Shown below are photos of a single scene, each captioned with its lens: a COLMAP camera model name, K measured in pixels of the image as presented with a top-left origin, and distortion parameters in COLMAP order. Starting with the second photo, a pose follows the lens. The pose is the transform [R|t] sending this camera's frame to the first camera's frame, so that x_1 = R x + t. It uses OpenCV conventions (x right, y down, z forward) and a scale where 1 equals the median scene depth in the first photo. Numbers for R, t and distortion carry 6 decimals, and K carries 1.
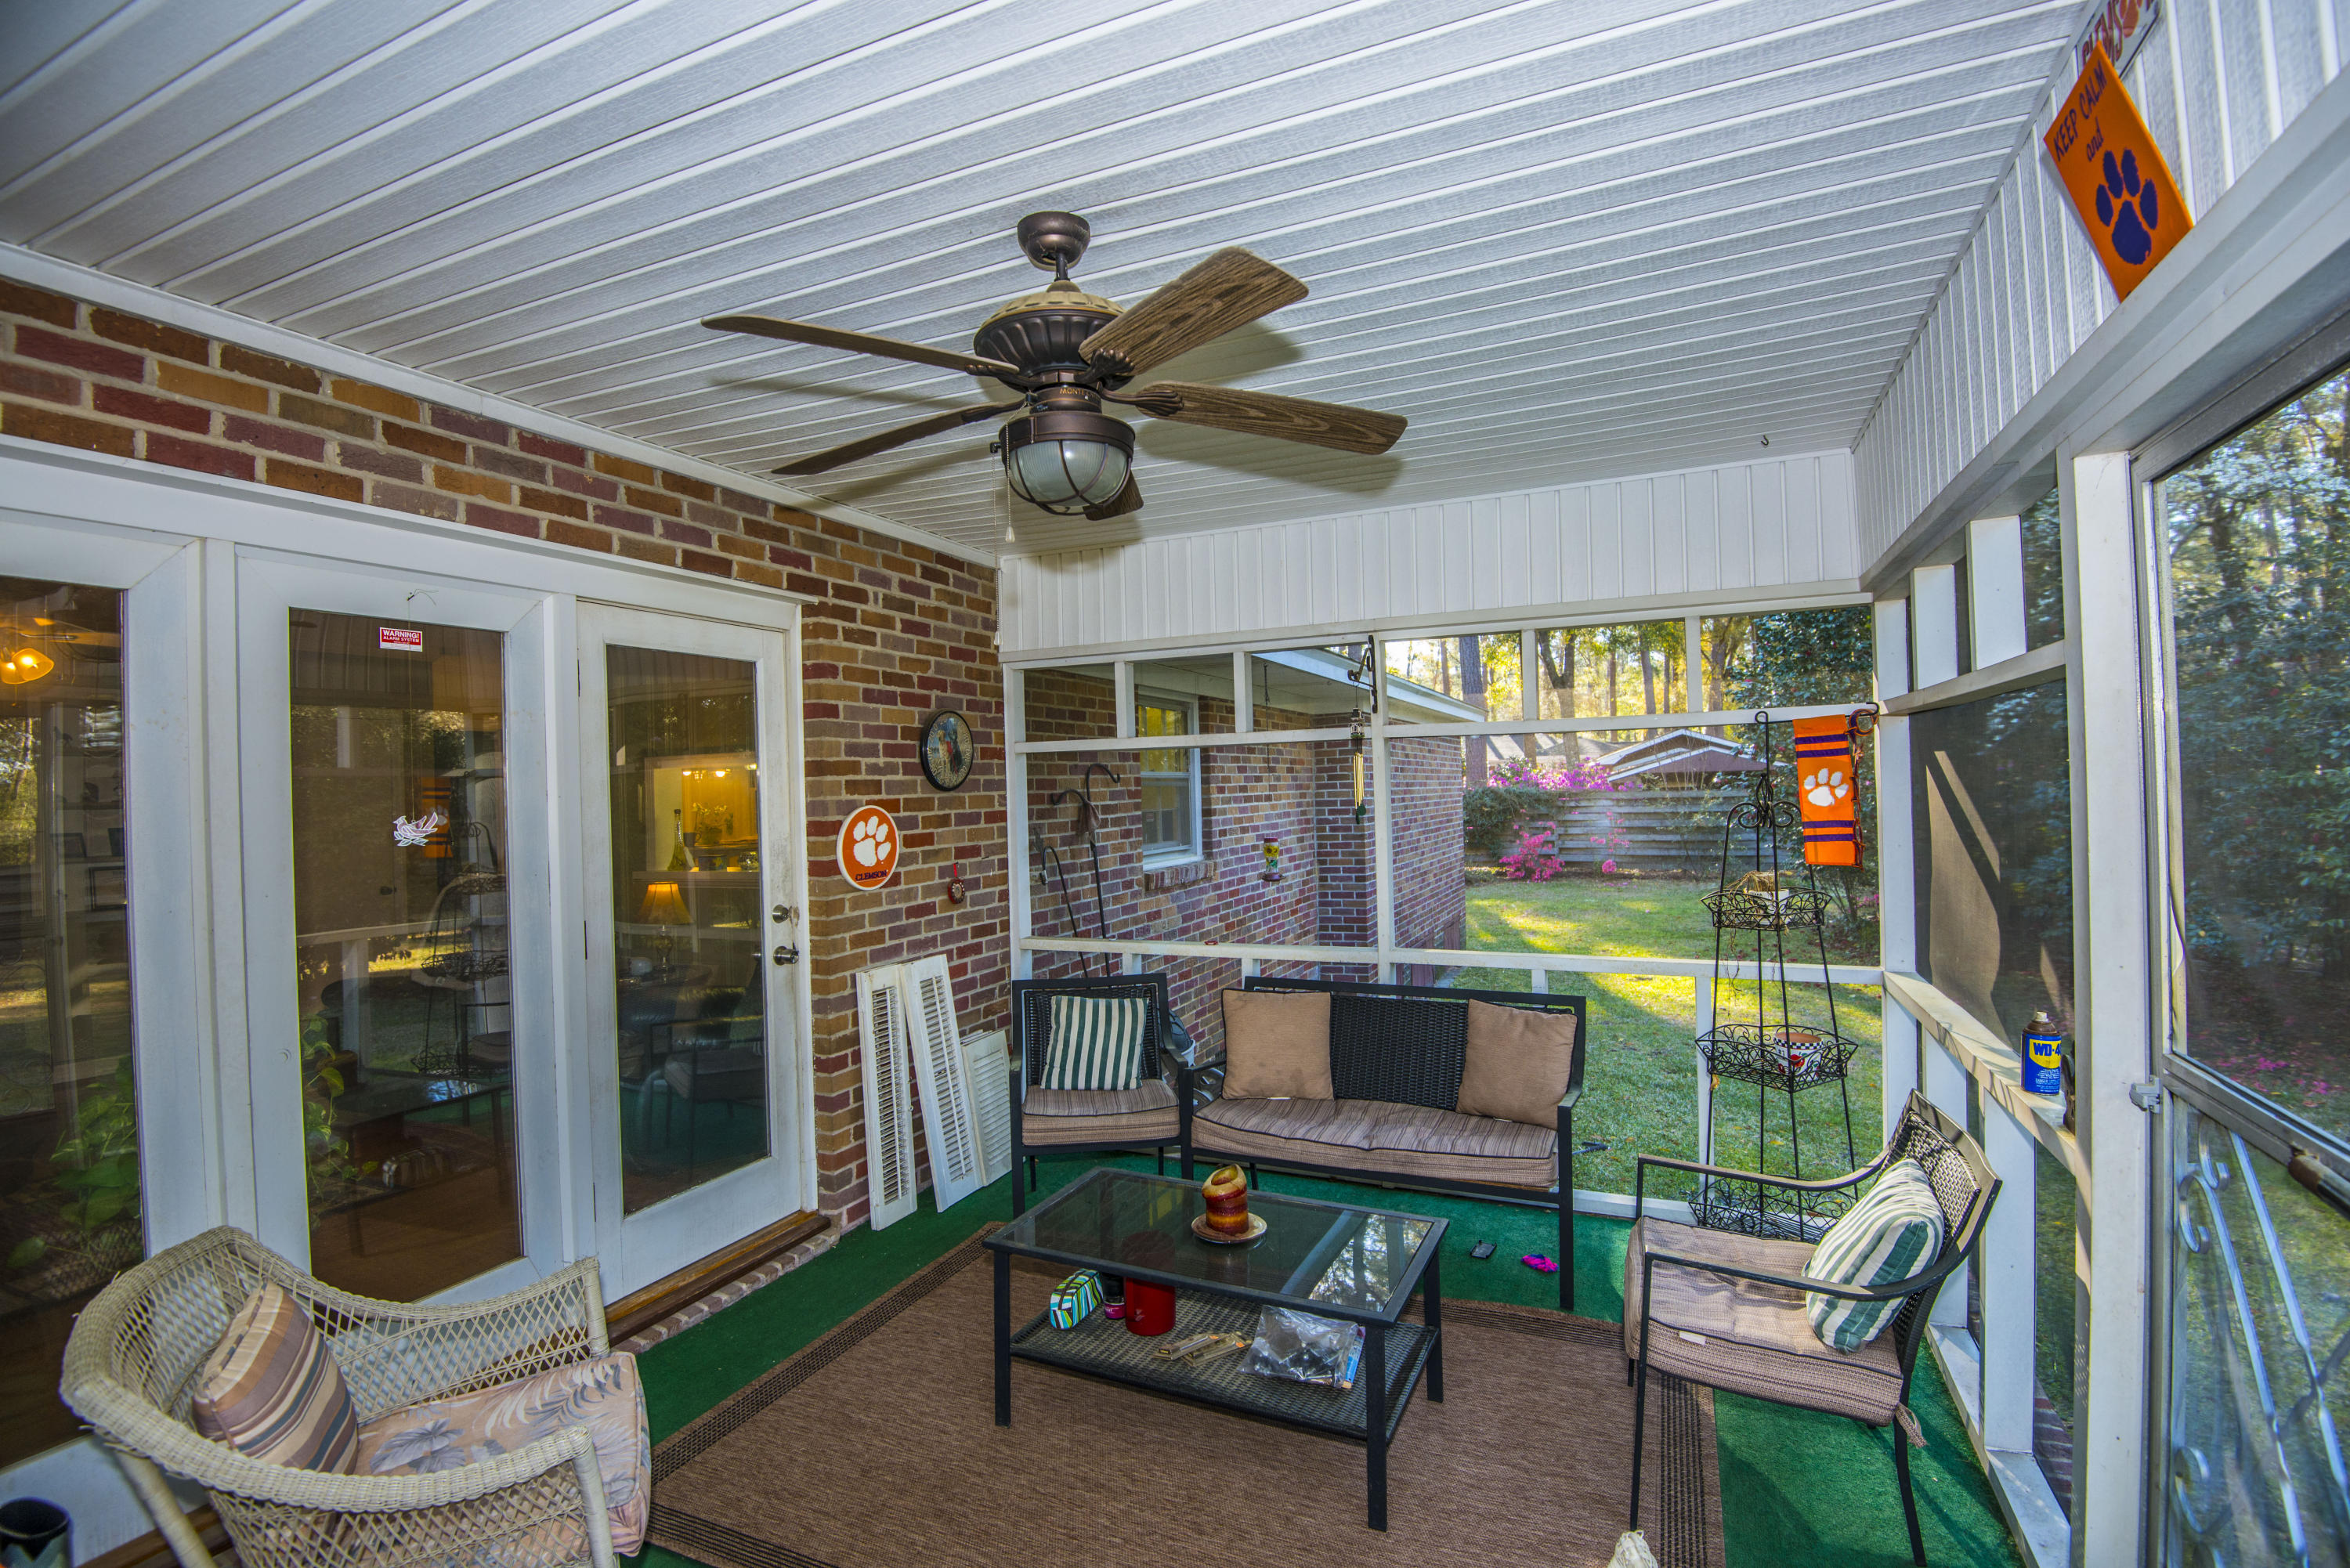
lens RADIAL K [[1090.5, 0, 1179.9], [0, 1090.5, 775.8], [0, 0, 1]] dist [0.001548, -0.027028]
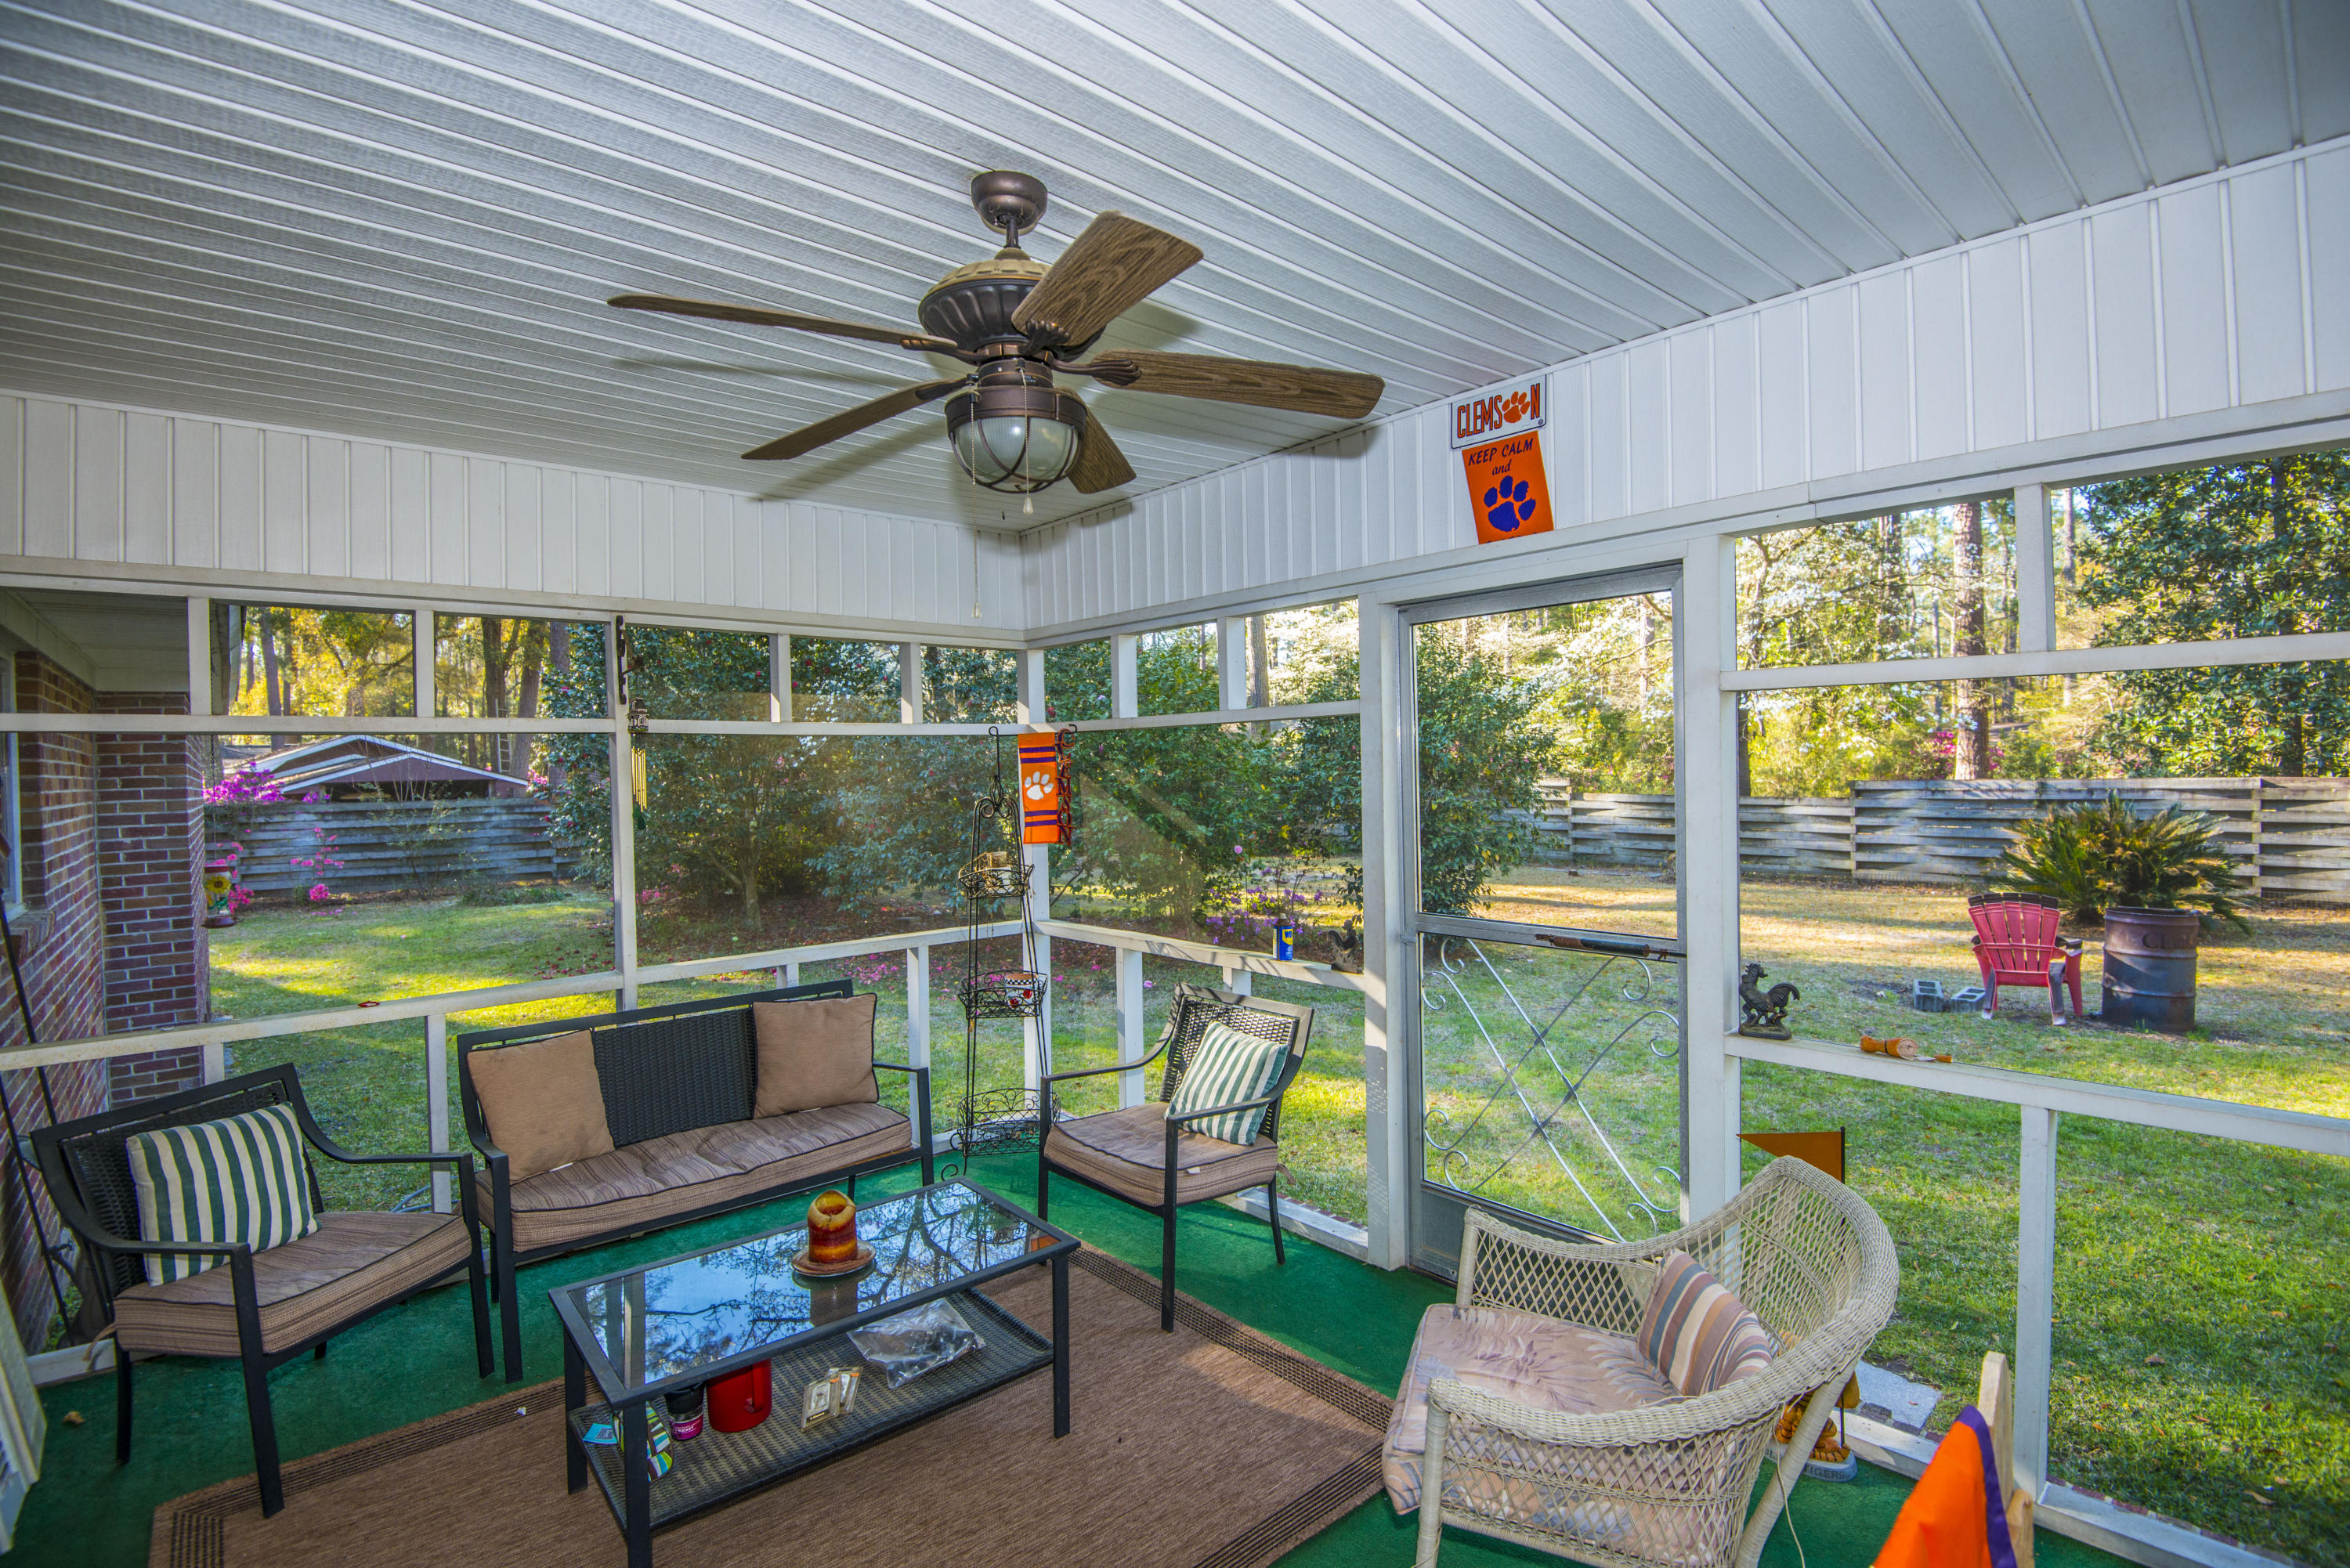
lens RADIAL K [[1090.5, 0, 1179.9], [0, 1090.5, 775.8], [0, 0, 1]] dist [0.001548, -0.027028]
pose [[0.408848, 0.008726, 0.912561, -0.473981], [0.001017, 0.999949, -0.010017, 0.010291], [-0.912602, 0.005023, 0.408819, 0.244987]]
